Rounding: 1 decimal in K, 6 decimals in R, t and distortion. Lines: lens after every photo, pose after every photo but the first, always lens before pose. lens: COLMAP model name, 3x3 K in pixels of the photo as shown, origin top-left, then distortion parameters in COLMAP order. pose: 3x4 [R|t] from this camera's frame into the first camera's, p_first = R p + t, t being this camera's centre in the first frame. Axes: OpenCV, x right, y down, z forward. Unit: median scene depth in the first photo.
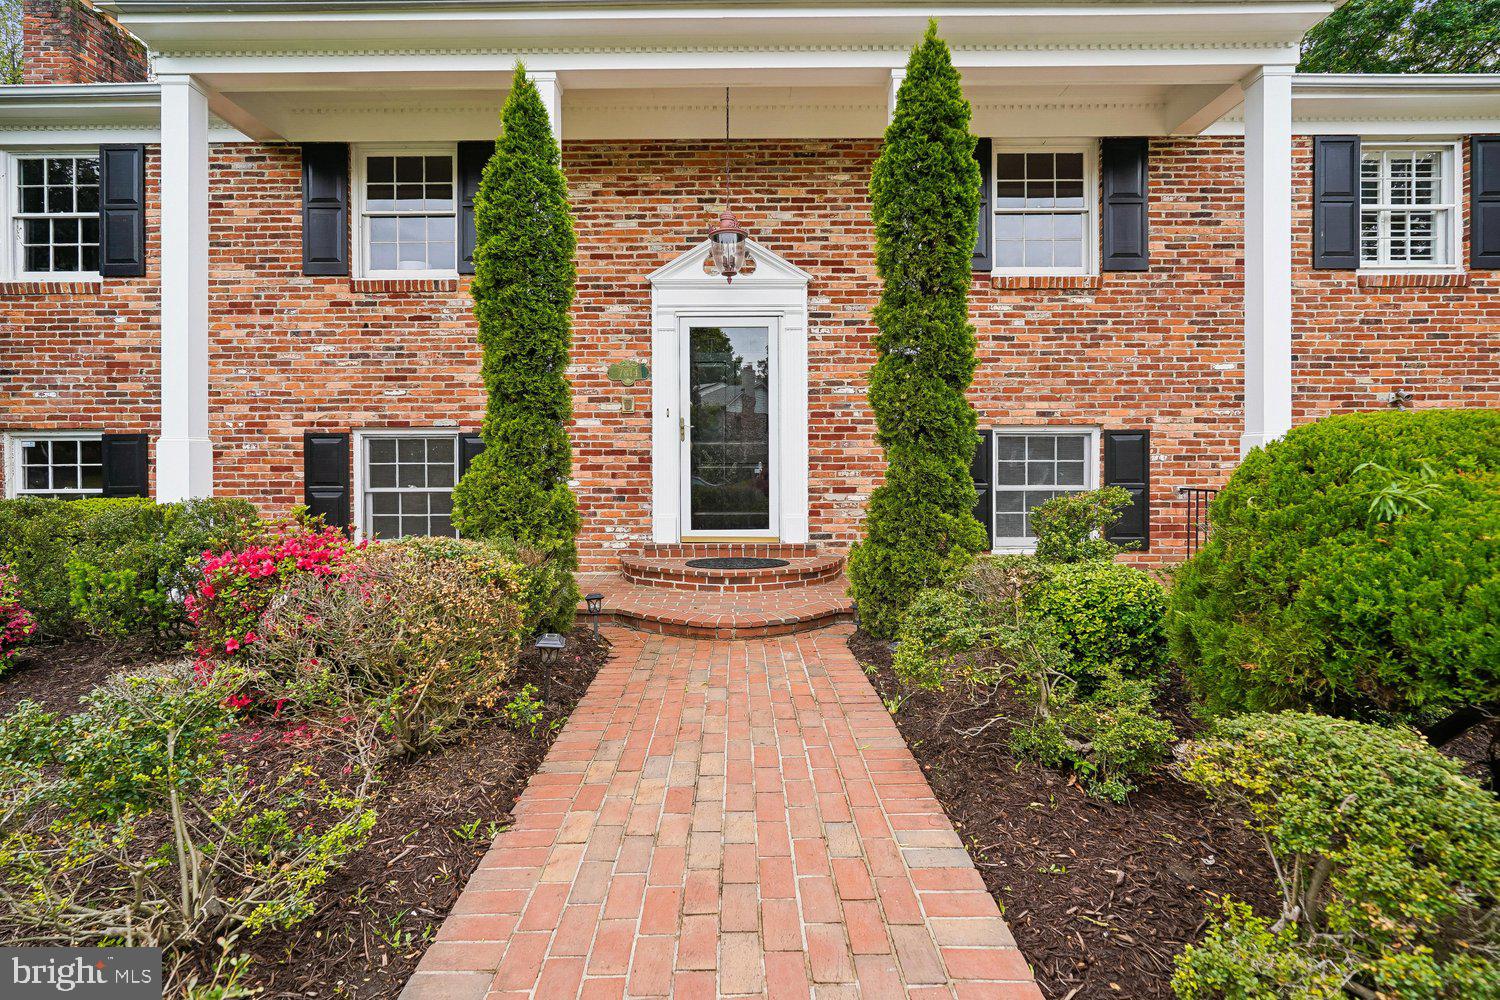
lens RADIAL K [[734.8, 0, 741.3], [0, 734.8, 464.9], [0, 0, 1]] dist [-0.016891, 0.010166]
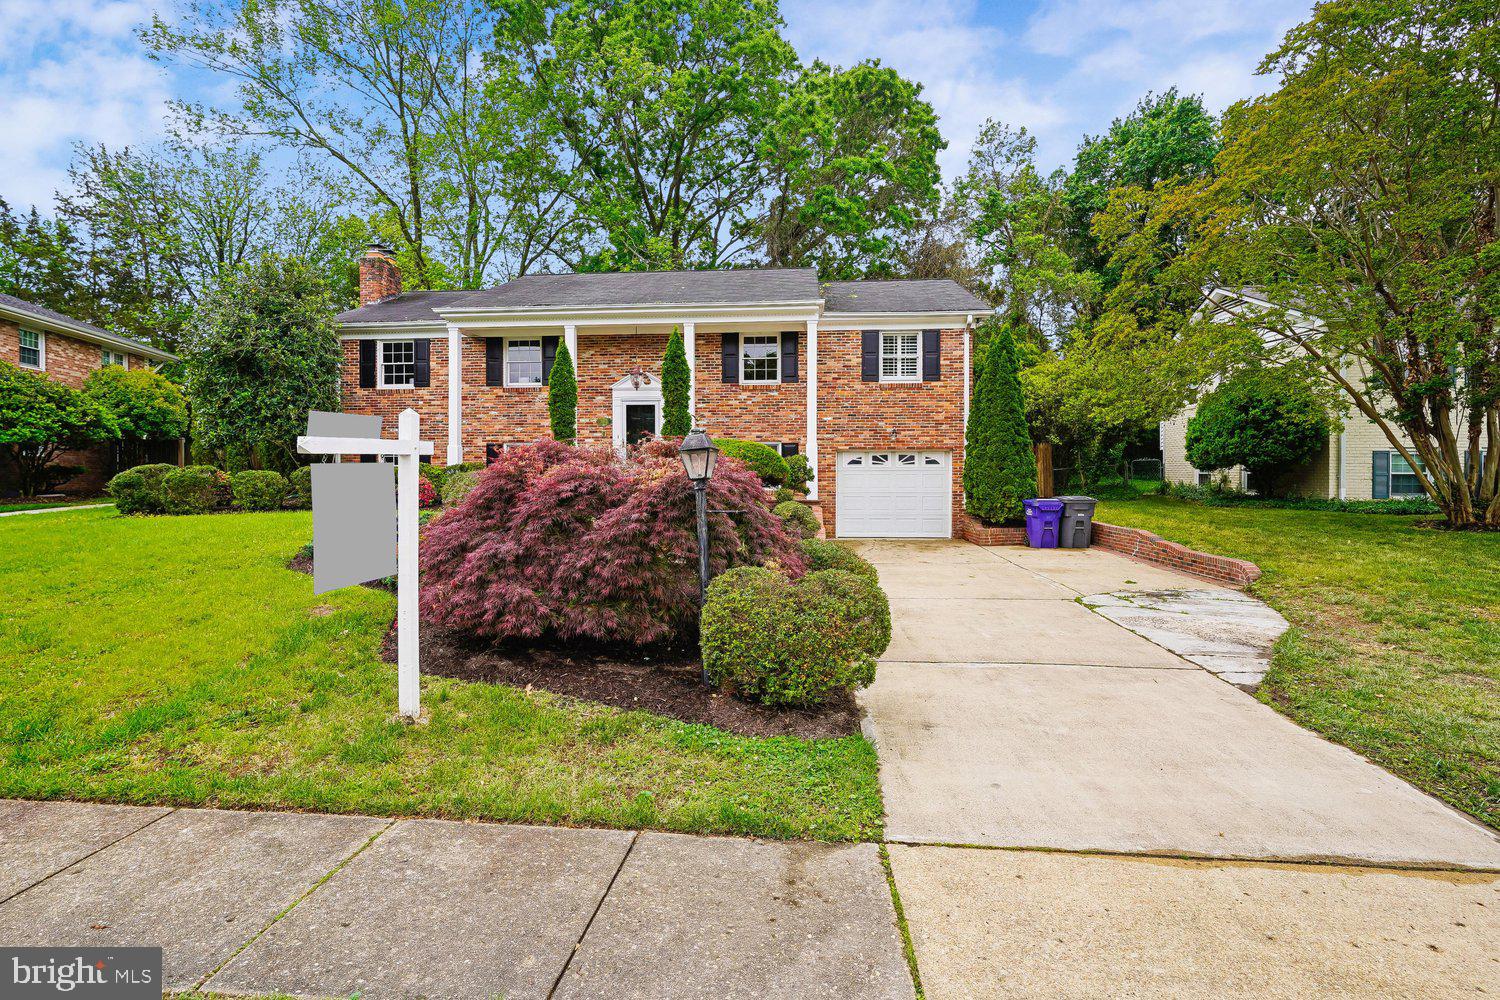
lens RADIAL K [[734.8, 0, 741.3], [0, 734.8, 464.9], [0, 0, 1]] dist [-0.016891, 0.010166]
pose [[0.996660, 0.001982, -0.081633, 0.565133], [-0.003639, 0.999790, -0.020157, 0.083899], [0.081576, 0.020387, 0.996459, -1.626035]]
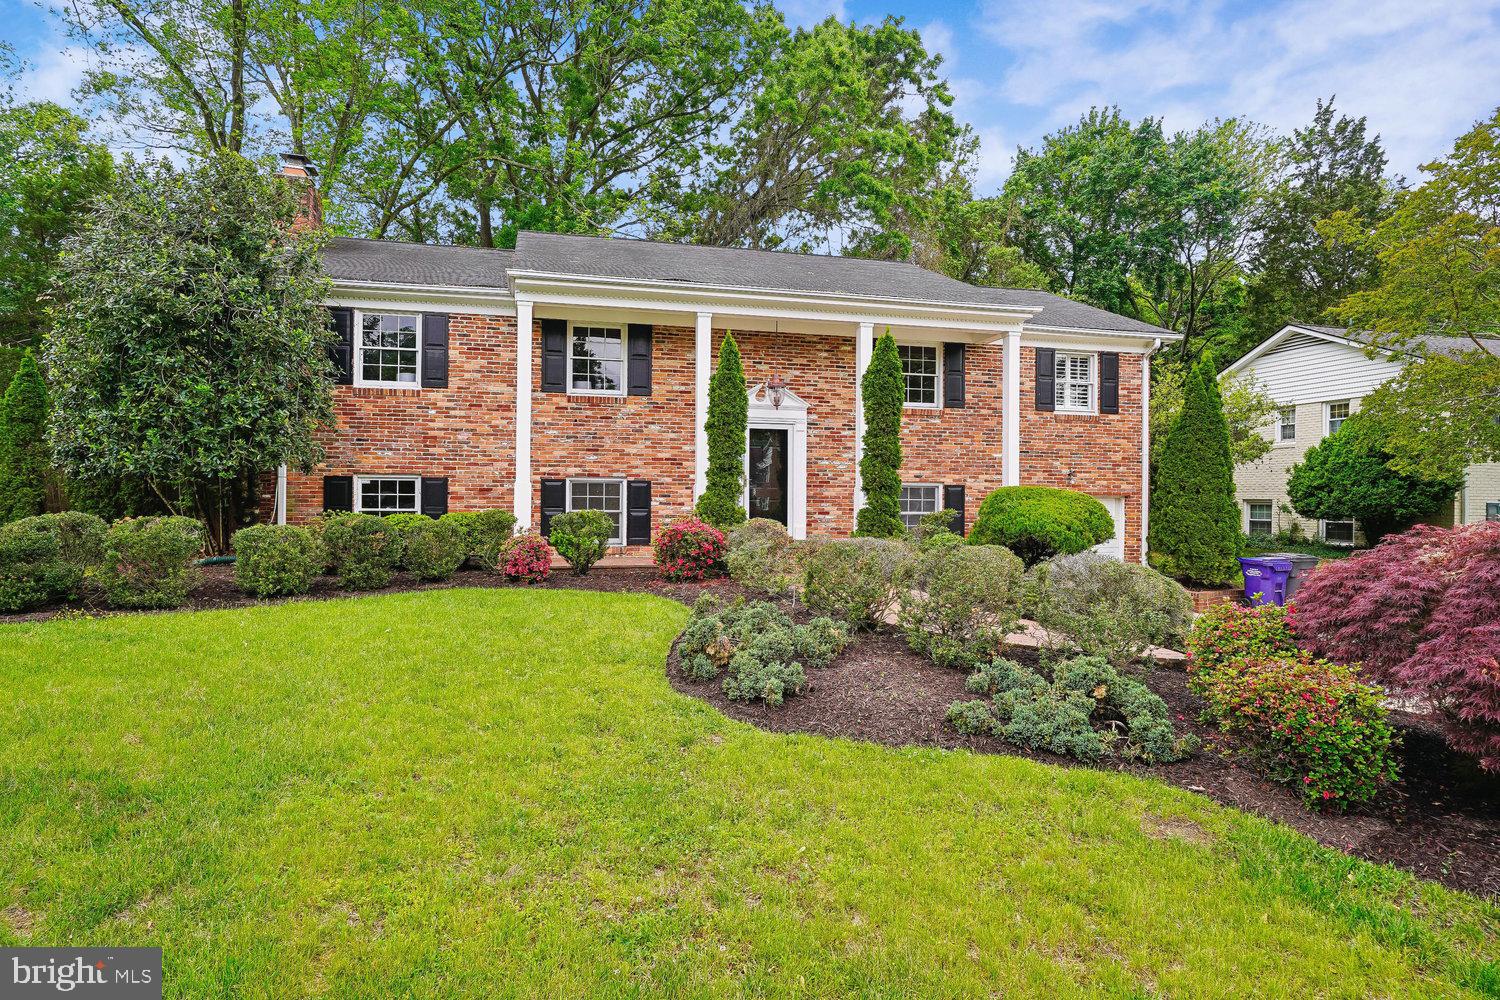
lens RADIAL K [[862.8, 0, 743.9], [0, 862.8, 486.4], [0, 0, 1]] dist [-0.012777, -0.000306]
pose [[0.969119, 0.016888, 0.246016, -0.635942], [-0.010816, 0.999603, -0.026011, 0.025332], [-0.246358, 0.022547, 0.968917, -1.187163]]
